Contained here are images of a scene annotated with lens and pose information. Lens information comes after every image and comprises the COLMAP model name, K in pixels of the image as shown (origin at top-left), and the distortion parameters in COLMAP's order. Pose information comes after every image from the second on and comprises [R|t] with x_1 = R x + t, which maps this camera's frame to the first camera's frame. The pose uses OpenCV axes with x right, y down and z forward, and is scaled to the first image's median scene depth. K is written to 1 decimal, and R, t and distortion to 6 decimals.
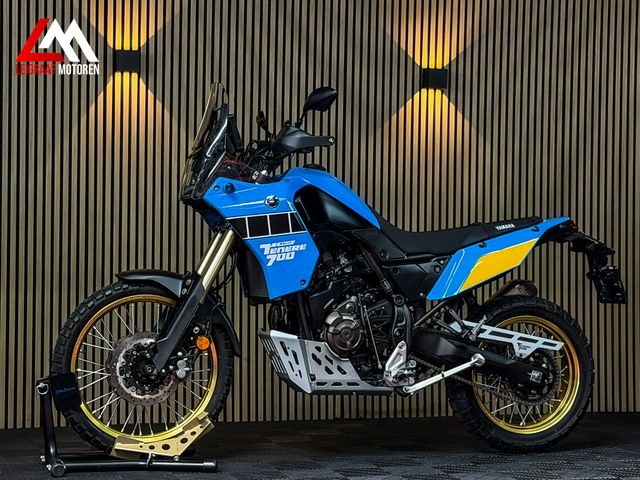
lens RADIAL K [[1411.7, 0, 311.5], [0, 1411.7, 239.2], [0, 0, 1]] dist [0.095321, 0.249407]
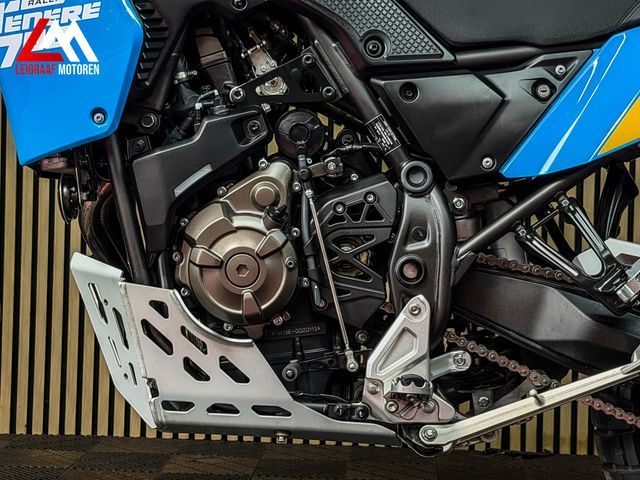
lens RADIAL K [[1411.7, 0, 311.5], [0, 1411.7, 239.2], [0, 0, 1]] dist [0.095321, 0.249407]
pose [[0.938524, 0.024157, -0.344368, 0.155223], [-0.009702, 0.999000, 0.043639, 0.042847], [0.345078, -0.037615, 0.937820, 0.654527]]
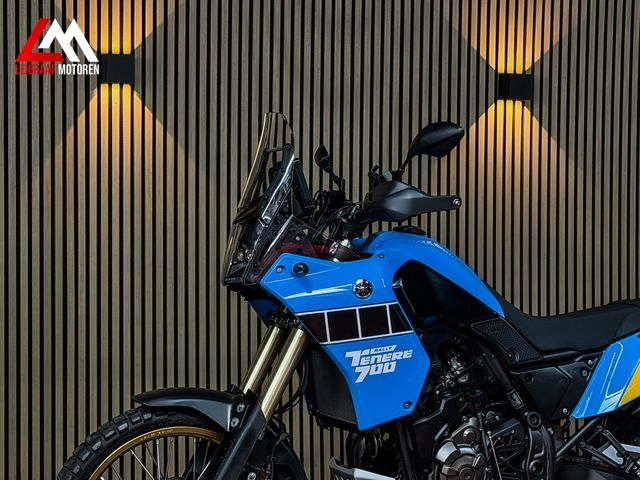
lens RADIAL K [[1411.7, 0, 311.5], [0, 1411.7, 239.2], [0, 0, 1]] dist [0.095321, 0.249407]
pose [[0.998185, -0.011817, 0.059054, -0.087349], [0.010496, 0.999689, 0.022630, -0.062520], [-0.059303, -0.021969, 0.997998, 0.302729]]
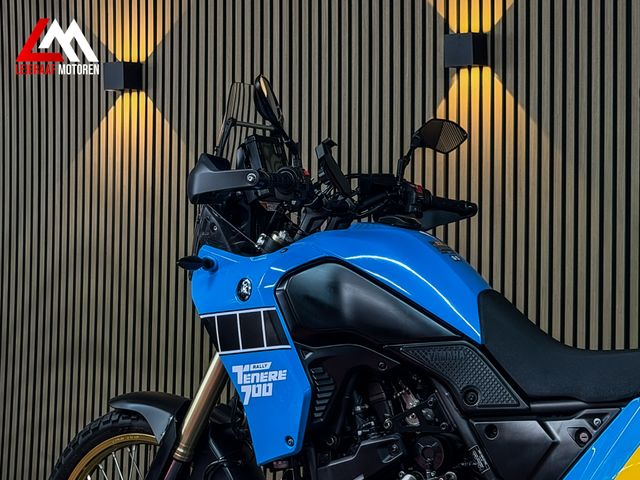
lens RADIAL K [[1411.7, 0, 311.5], [0, 1411.7, 239.2], [0, 0, 1]] dist [0.095321, 0.249407]
pose [[0.623075, -0.006349, -0.782137, 0.397429], [-0.000316, 0.999965, -0.008369, -0.039312], [0.782162, 0.005462, 0.623051, 0.636890]]
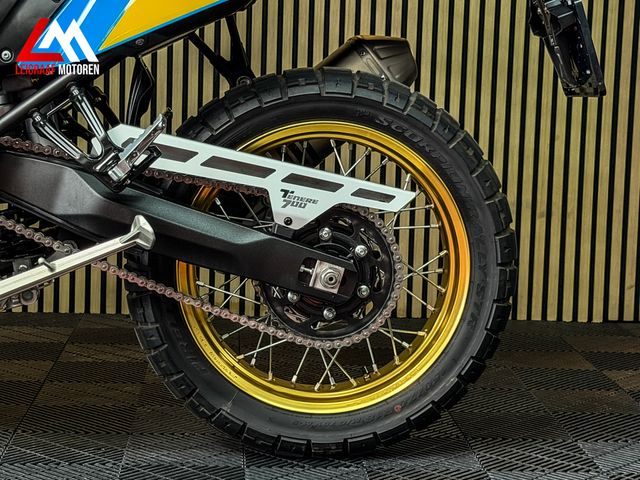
lens RADIAL K [[1411.7, 0, 311.5], [0, 1411.7, 239.2], [0, 0, 1]] dist [0.095321, 0.249407]
pose [[0.972362, 0.048848, -0.228313, 0.245825], [-0.018212, 0.990758, 0.134411, 0.035021], [0.232769, -0.126538, 0.964265, 0.635675]]
